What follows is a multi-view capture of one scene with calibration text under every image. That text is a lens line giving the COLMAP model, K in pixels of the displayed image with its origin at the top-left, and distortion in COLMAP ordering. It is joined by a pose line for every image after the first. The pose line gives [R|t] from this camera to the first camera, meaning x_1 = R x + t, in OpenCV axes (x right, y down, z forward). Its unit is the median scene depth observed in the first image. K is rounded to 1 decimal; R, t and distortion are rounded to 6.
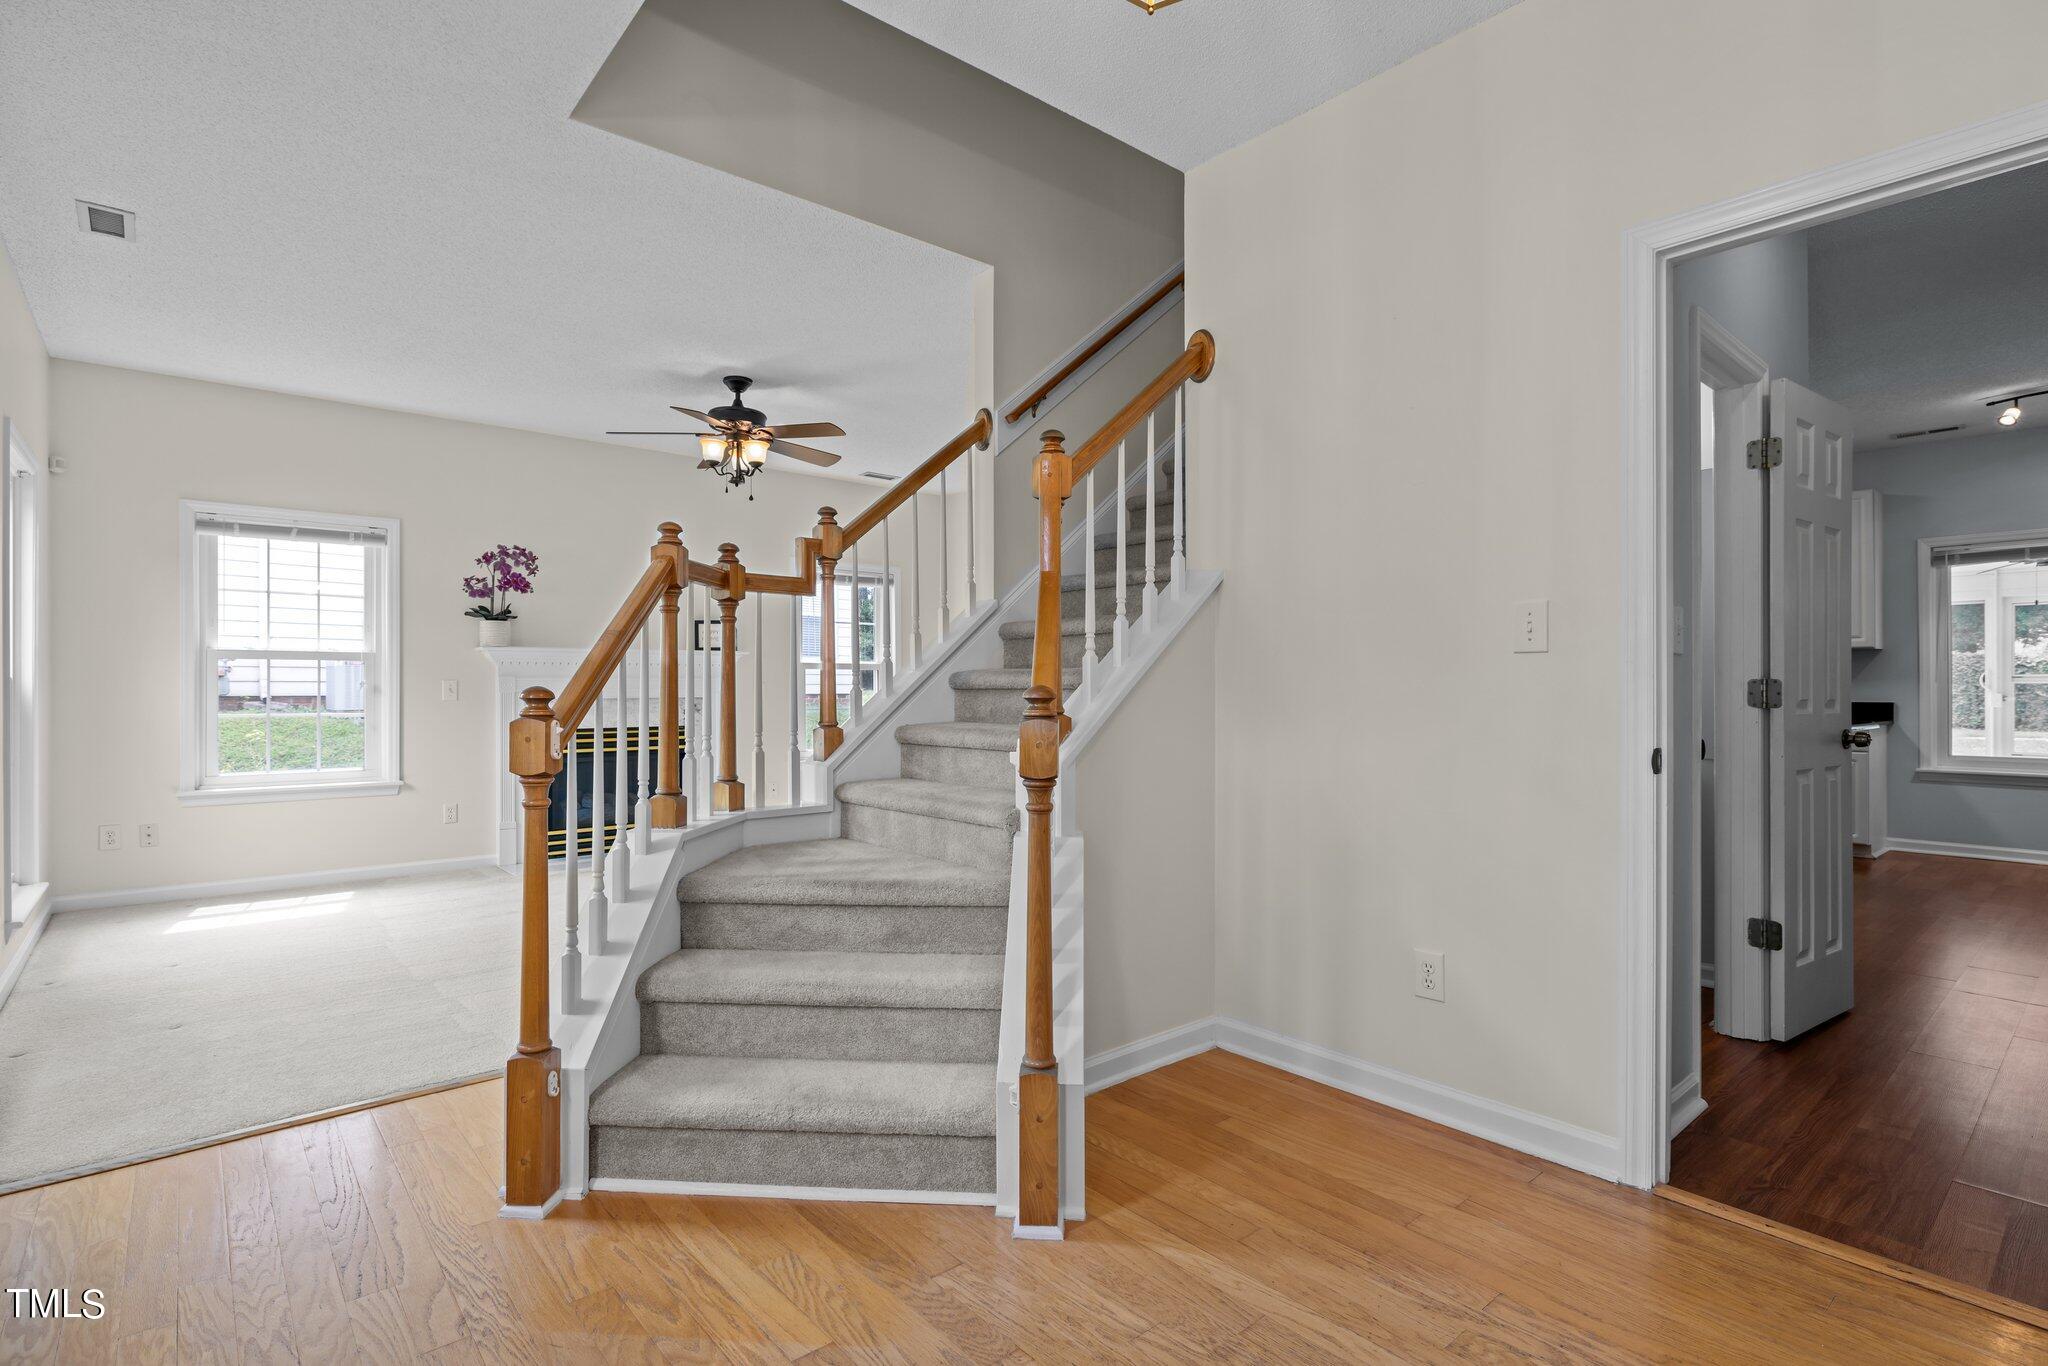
lens RADIAL K [[975.2, 0, 1025.8], [0, 975.2, 690.5], [0, 0, 1]] dist [0.006172, -0.000212]
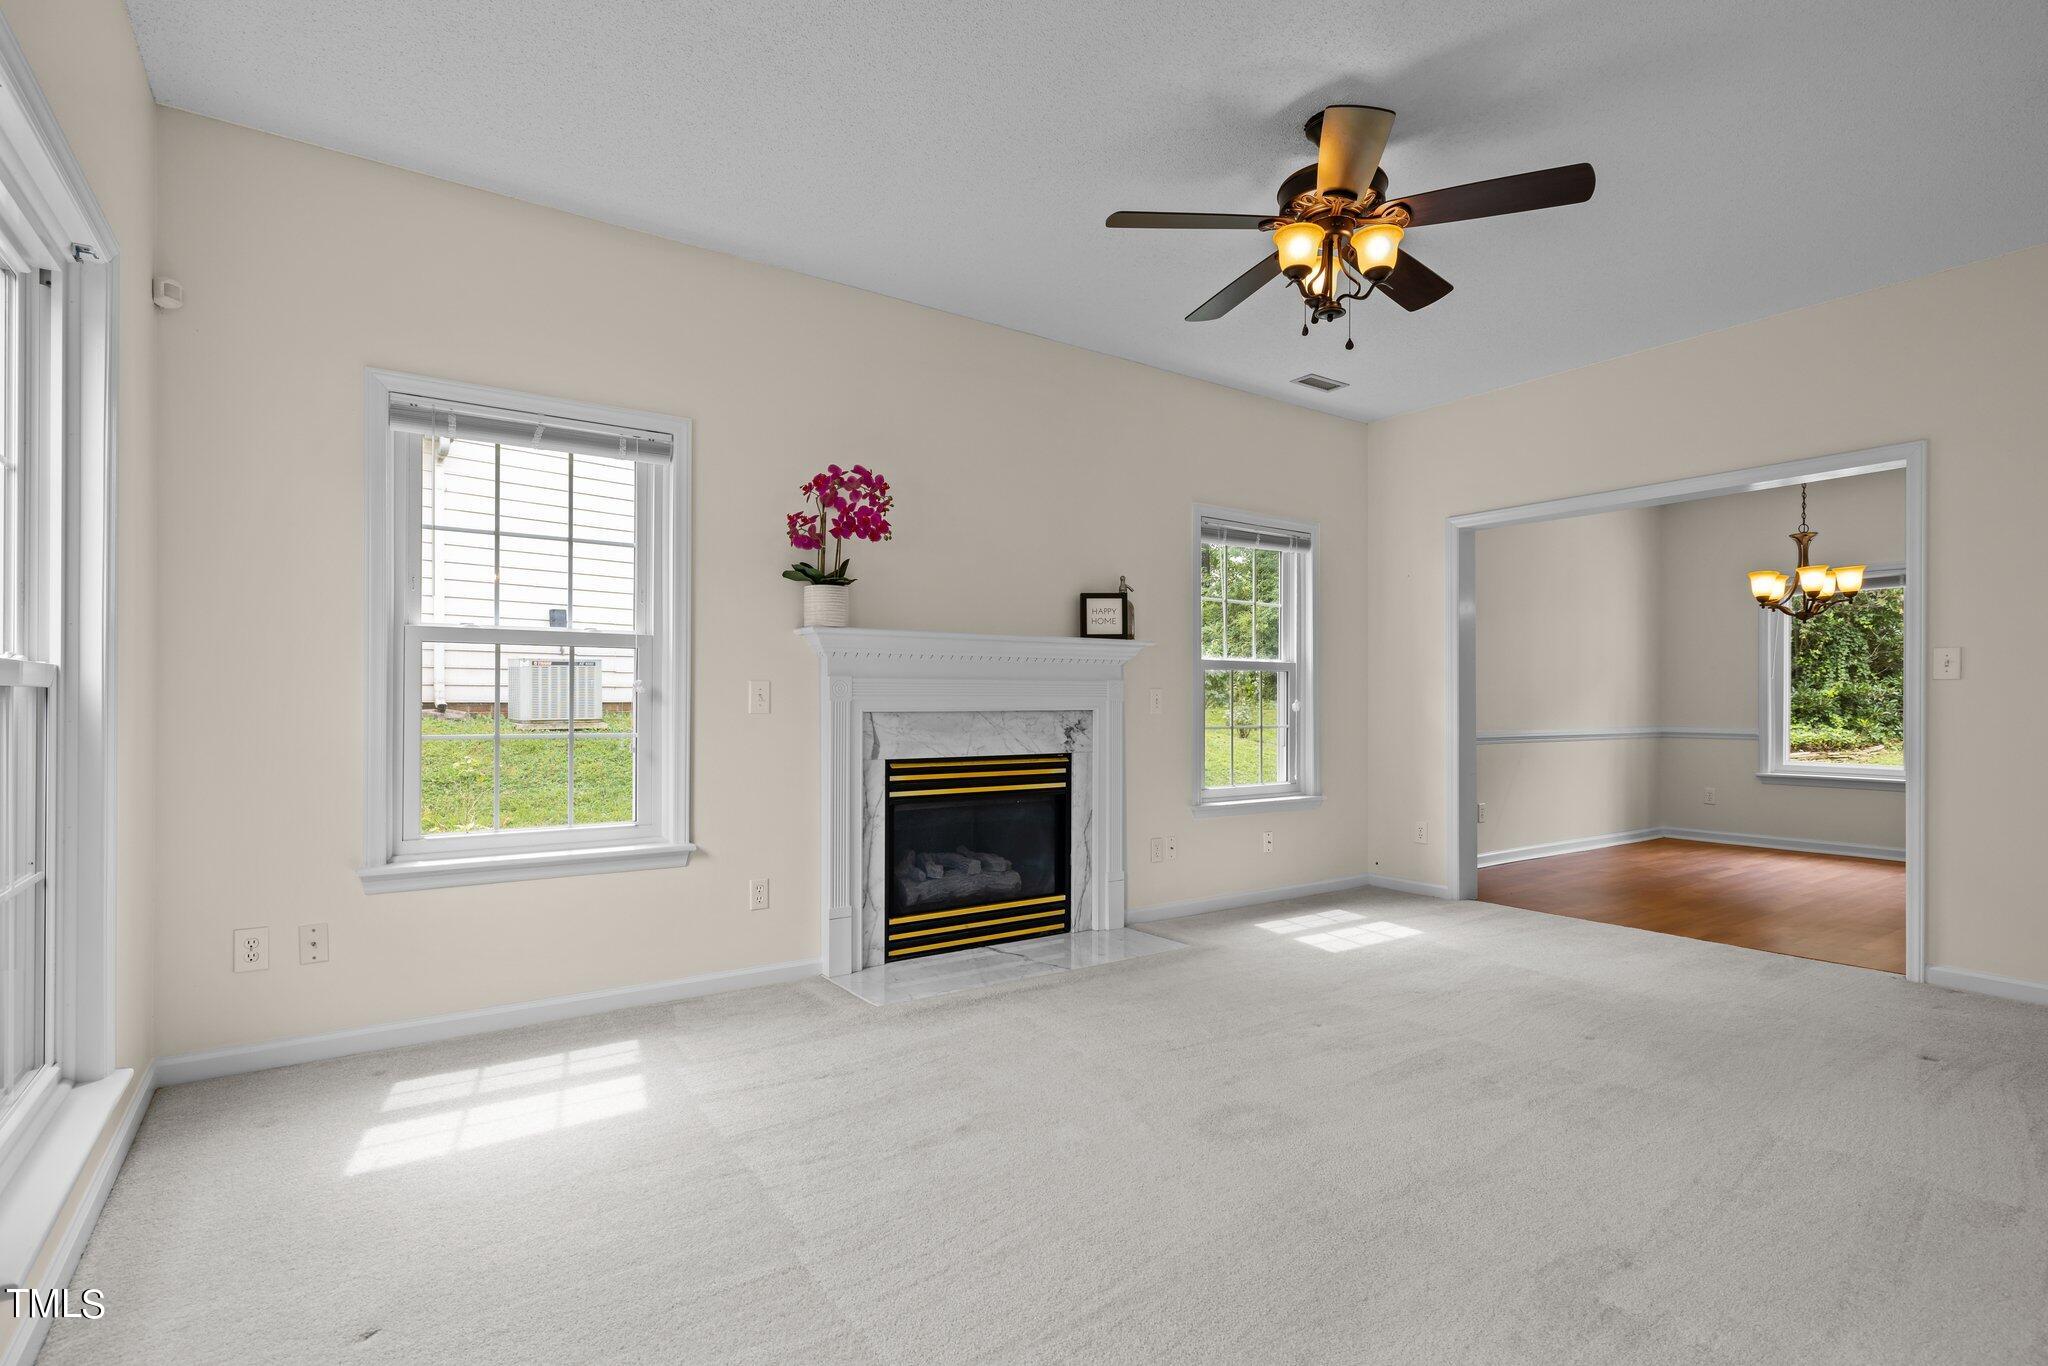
lens RADIAL K [[975.2, 0, 1032.4], [0, 975.2, 696.2], [0, 0, 1]] dist [0.006172, -0.000212]
pose [[0.996323, 0.003853, -0.085591, -0.364172], [-0.004031, 0.999990, -0.001909, -0.000260], [0.085583, 0.002247, 0.996328, 0.395899]]
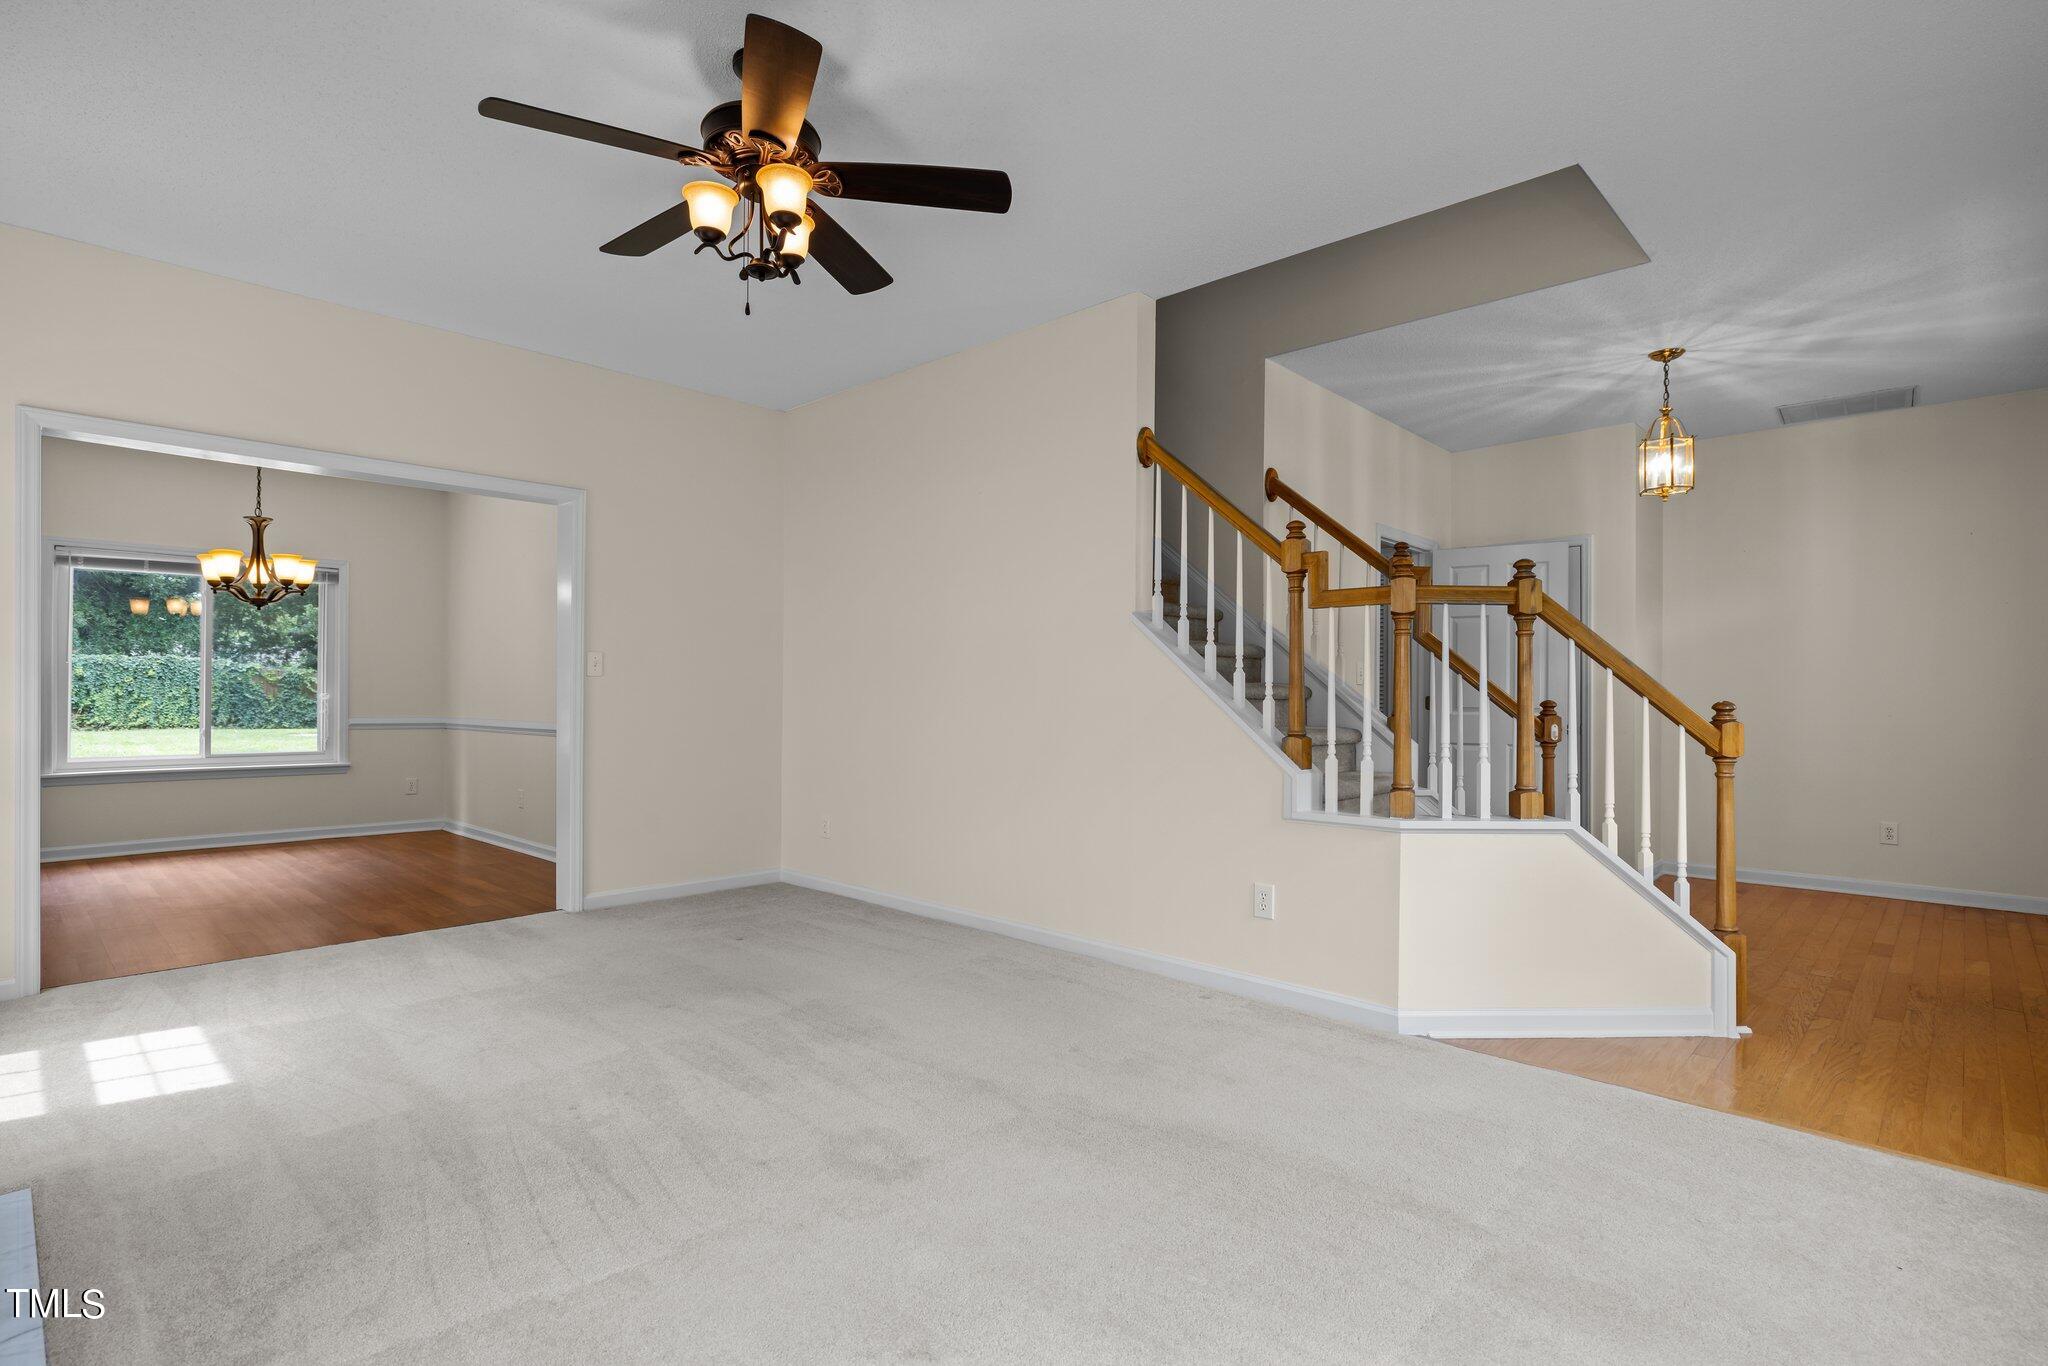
lens RADIAL K [[975.2, 0, 997.5], [0, 975.2, 689.9], [0, 0, 1]] dist [0.006172, -0.000212]
pose [[-0.085460, 0.005720, 0.996325, -0.641602], [-0.006896, 0.999956, -0.006333, 0.000374], [-0.996318, -0.007412, -0.085417, 0.739456]]
